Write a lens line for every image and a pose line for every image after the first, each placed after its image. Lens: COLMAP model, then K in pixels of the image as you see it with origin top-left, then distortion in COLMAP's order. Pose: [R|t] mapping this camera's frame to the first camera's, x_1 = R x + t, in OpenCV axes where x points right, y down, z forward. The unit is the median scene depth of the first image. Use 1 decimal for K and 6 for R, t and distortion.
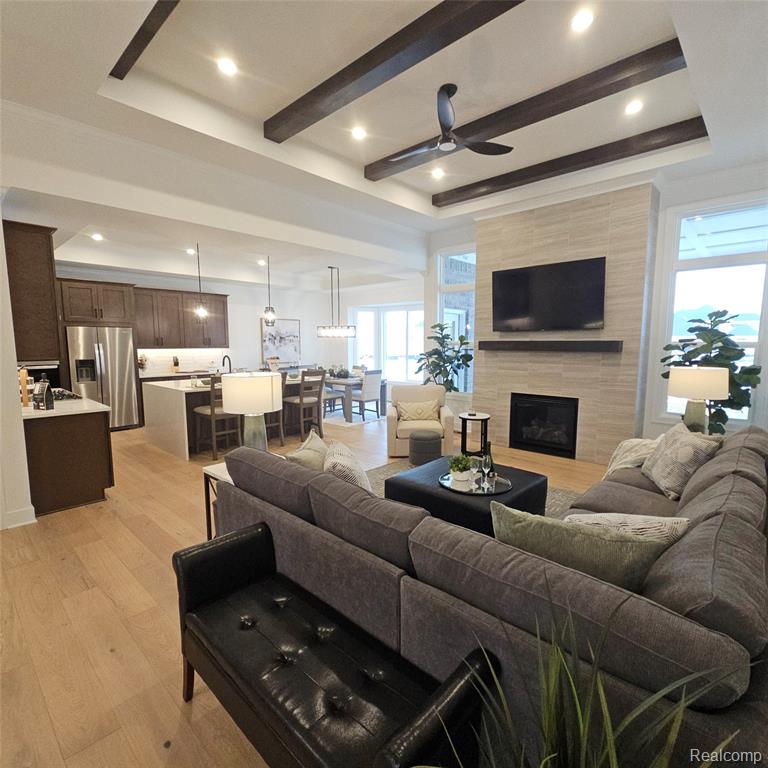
lens RADIAL K [[413.7, 0, 382.5], [0, 413.7, 383.9], [0, 0, 1]] dist [0.002864, -0.002282]
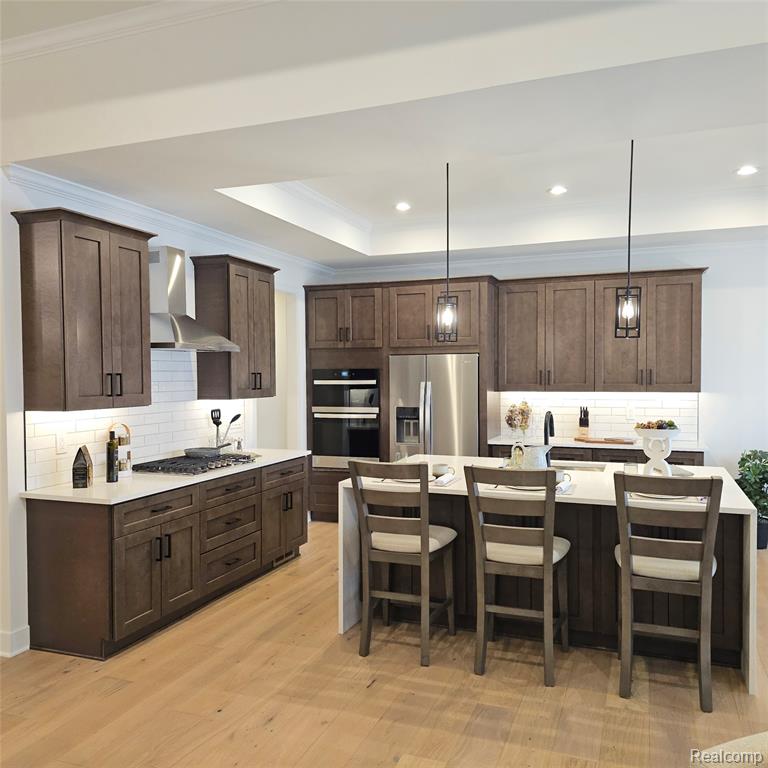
lens RADIAL K [[683.8, 0, 382.8], [0, 683.8, 385.9], [0, 0, 1]] dist [0.070730, -0.069230]
pose [[0.379620, 0.015773, -0.925008, 0.354279], [-0.087438, 0.995991, -0.018900, -0.111608], [0.921001, 0.088056, 0.379477, 0.944202]]
